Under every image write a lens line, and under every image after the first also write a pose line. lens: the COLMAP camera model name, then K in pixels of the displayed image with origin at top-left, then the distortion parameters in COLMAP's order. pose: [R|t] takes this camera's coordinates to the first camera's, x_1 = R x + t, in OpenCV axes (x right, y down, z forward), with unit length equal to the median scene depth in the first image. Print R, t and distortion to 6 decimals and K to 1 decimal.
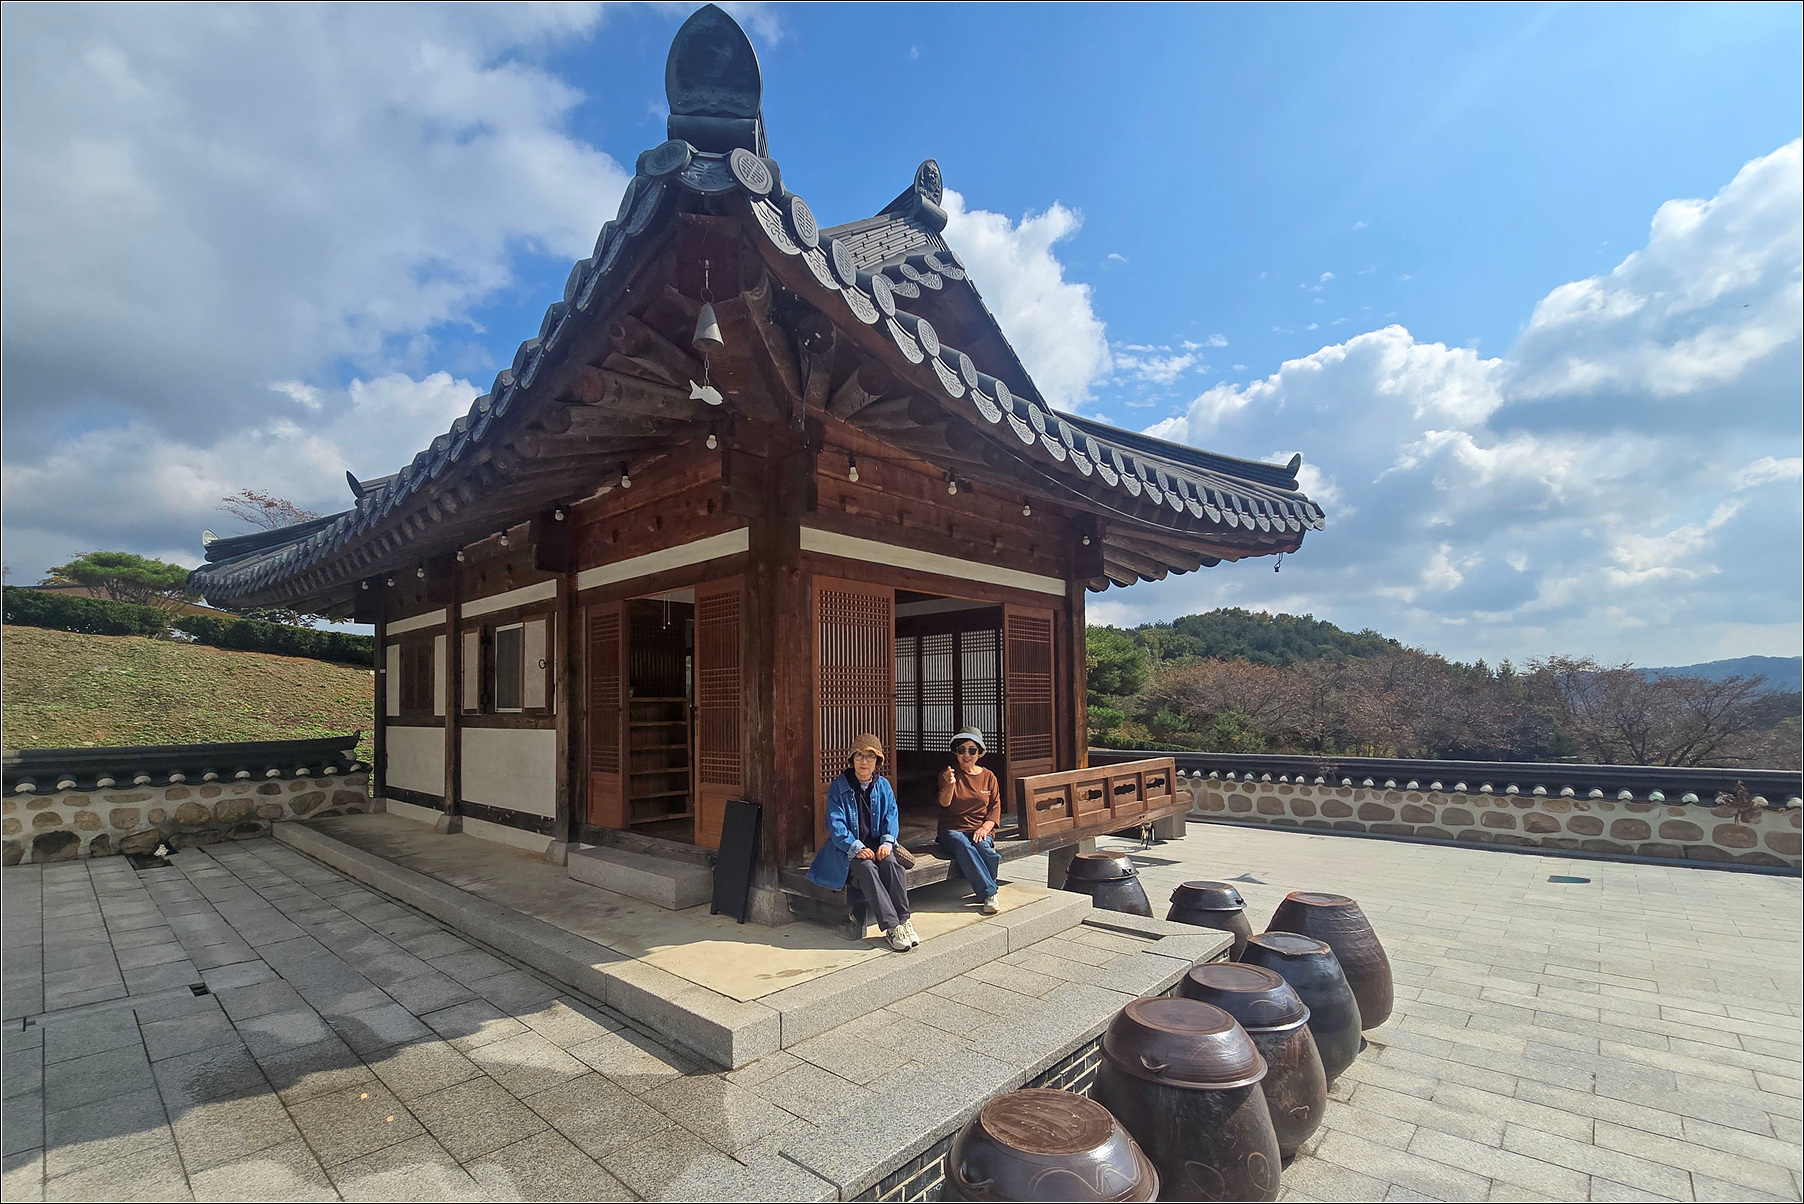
lens RADIAL K [[780.0, 0, 894.8], [0, 780.0, 678.2], [0, 0, 1]] dist [-0.000311, -0.000424]
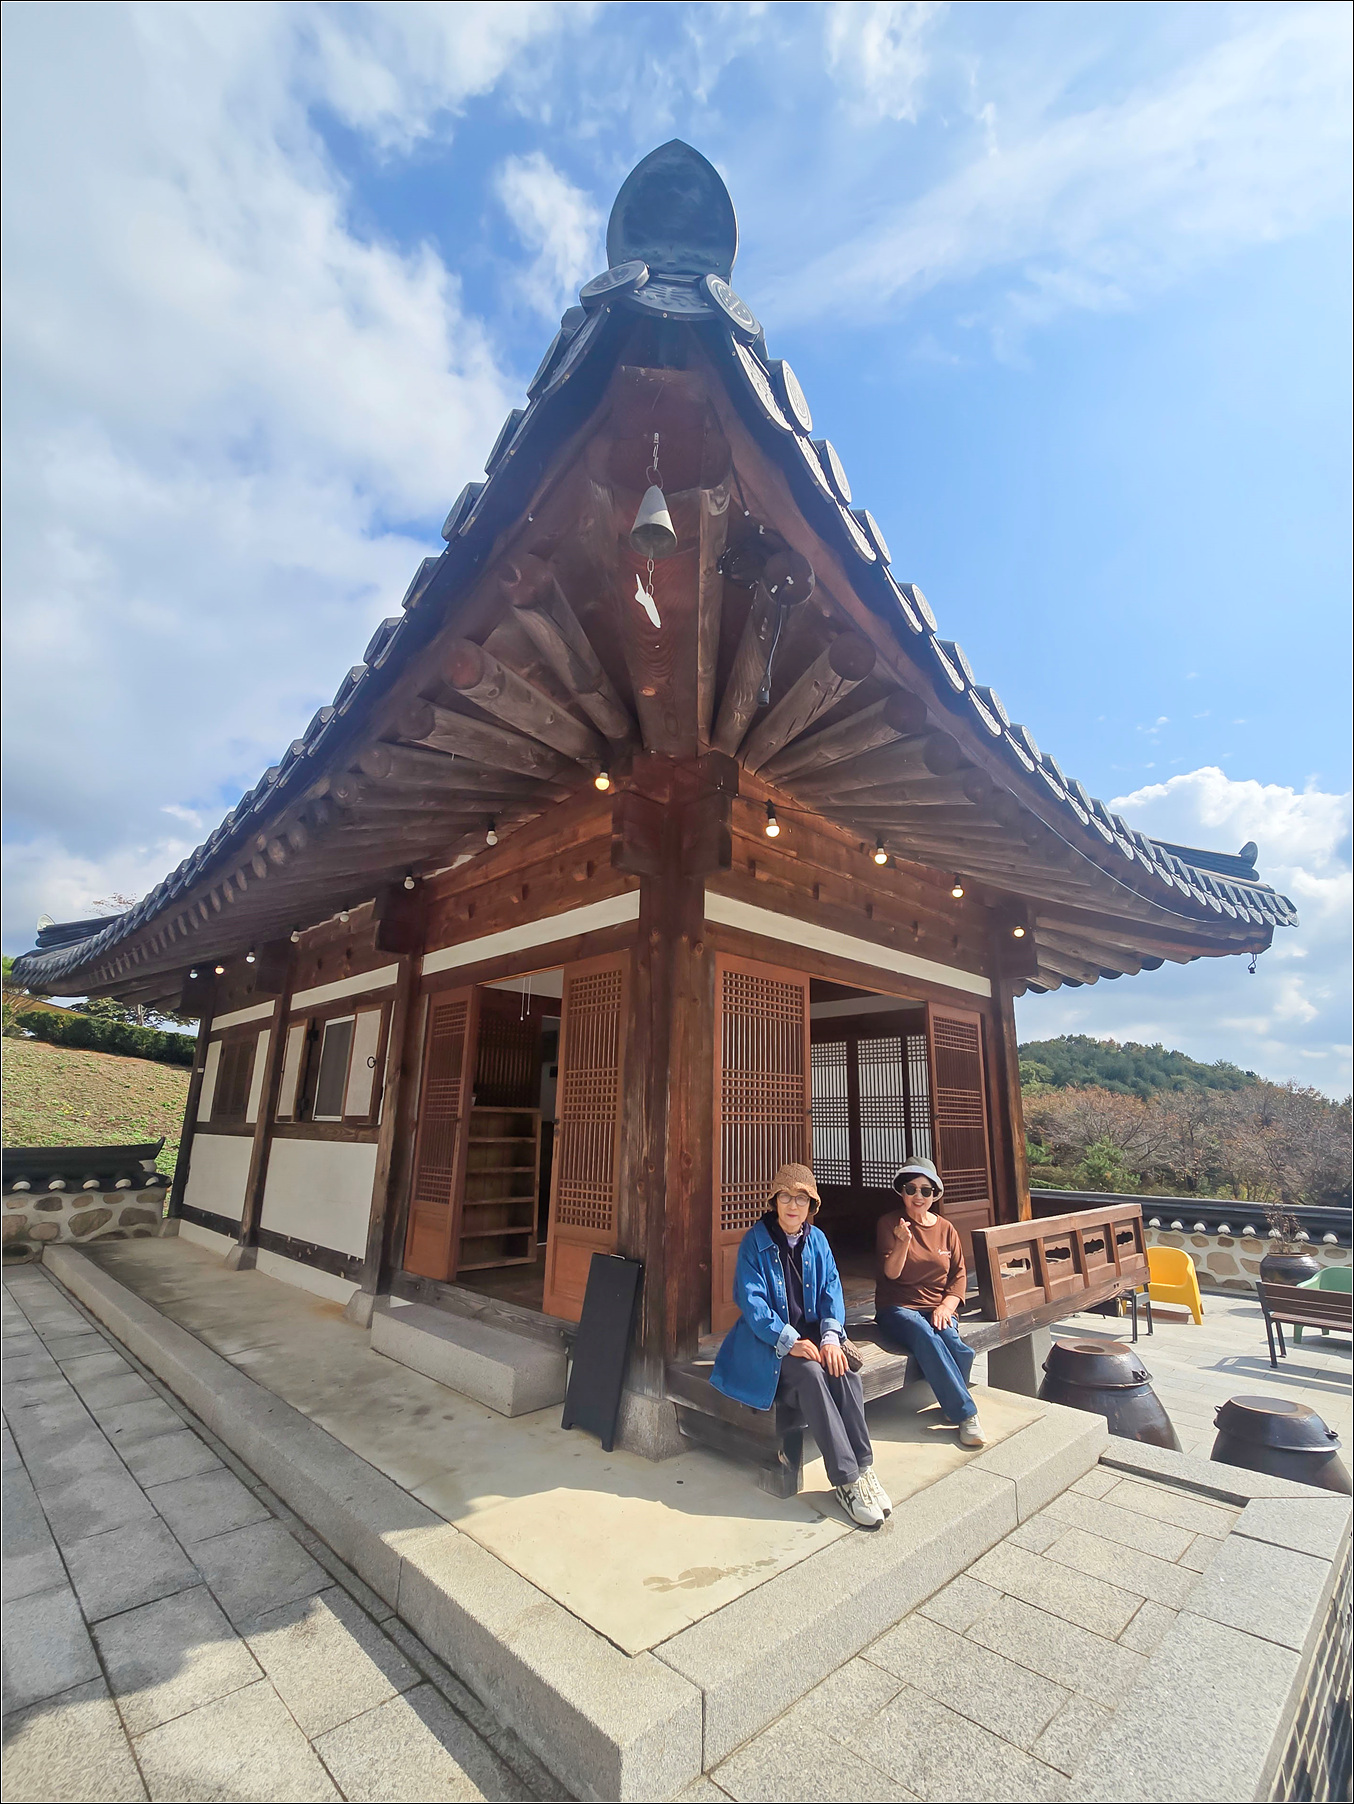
lens RADIAL K [[775.7, 0, 700.0], [0, 775.7, 932.6], [0, 0, 1]] dist [0.000239, -0.000190]
pose [[0.998843, 0.018457, -0.044408, -0.082642], [-0.027322, 0.977711, -0.208172, 0.012097], [0.039576, 0.209144, 0.977084, 0.217602]]
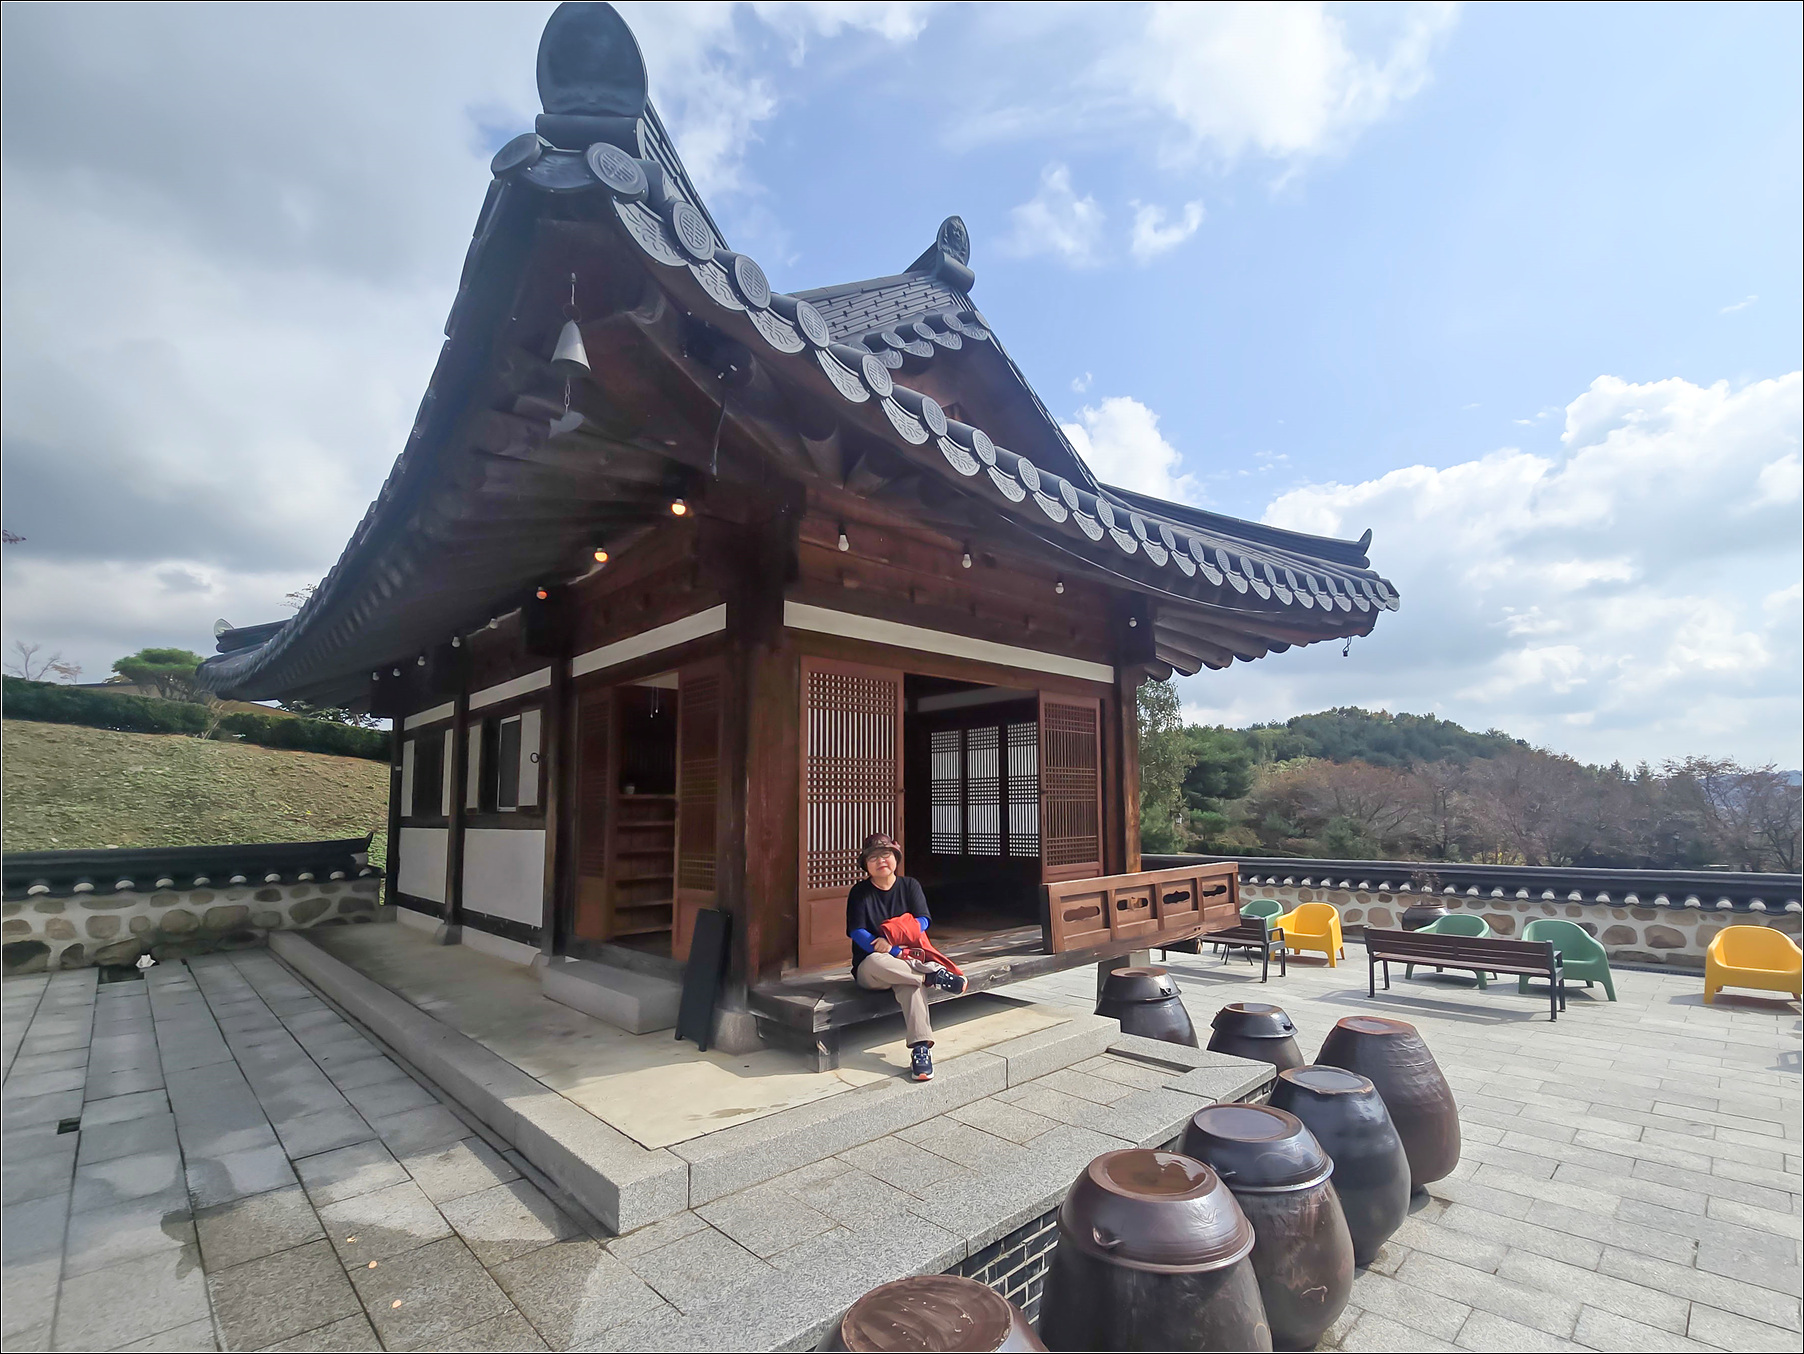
lens RADIAL K [[816.4, 0, 980.5], [0, 816.4, 740.7], [0, 0, 1]] dist [-0.001420, -0.000056]
pose [[0.999839, -0.000966, -0.017904, 0.111503], [0.000077, 0.998769, -0.049602, 0.011944], [0.017930, 0.049593, 0.998609, 0.067451]]
